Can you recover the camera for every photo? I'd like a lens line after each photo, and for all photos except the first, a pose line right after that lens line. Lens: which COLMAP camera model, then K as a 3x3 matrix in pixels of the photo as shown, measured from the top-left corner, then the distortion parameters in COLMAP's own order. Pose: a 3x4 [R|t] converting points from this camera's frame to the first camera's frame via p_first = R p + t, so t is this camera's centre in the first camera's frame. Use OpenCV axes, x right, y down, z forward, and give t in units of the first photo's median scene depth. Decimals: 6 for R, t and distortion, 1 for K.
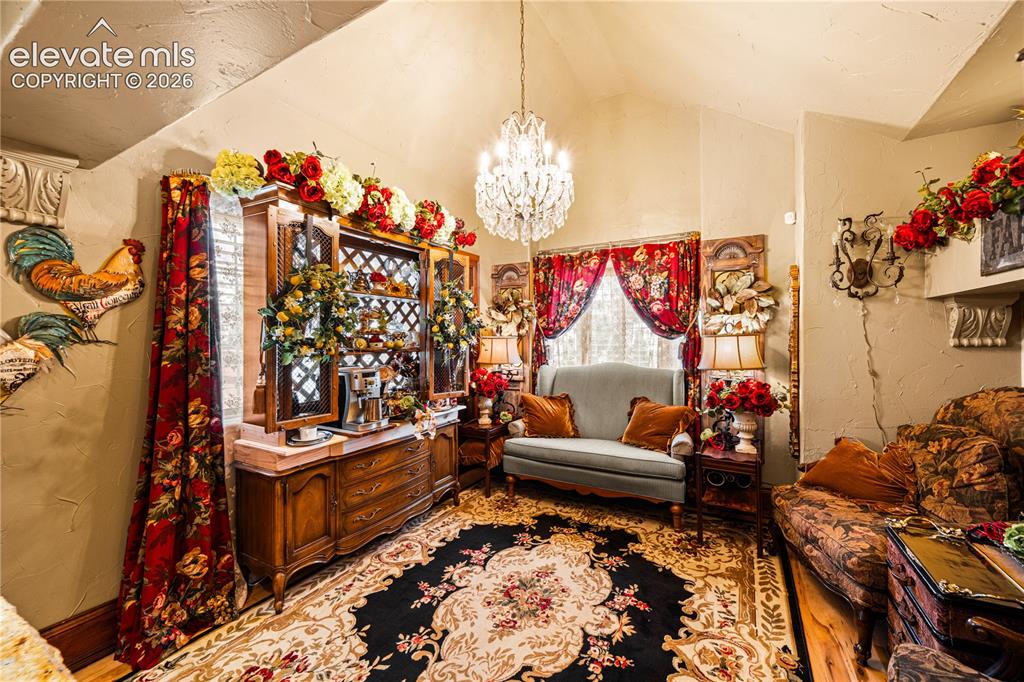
lens RADIAL K [[413.0, 0, 502.5], [0, 413.0, 342.3], [0, 0, 1]] dist [0.001532, 0.000146]
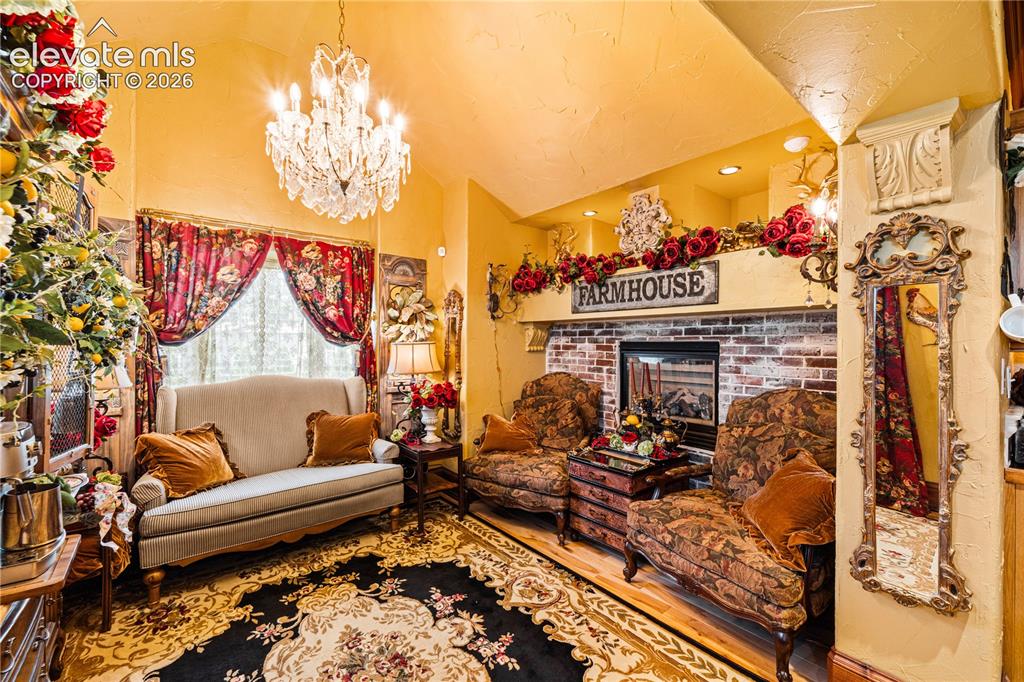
lens RADIAL K [[418.4, 0, 515.1], [0, 418.4, 348.5], [0, 0, 1]] dist [0.002298, 0.000256]
pose [[0.357815, -0.001356, 0.933792, -0.445553], [0.006474, 0.999979, -0.001028, 0.000593], [-0.933770, 0.006414, 0.357816, 0.345144]]
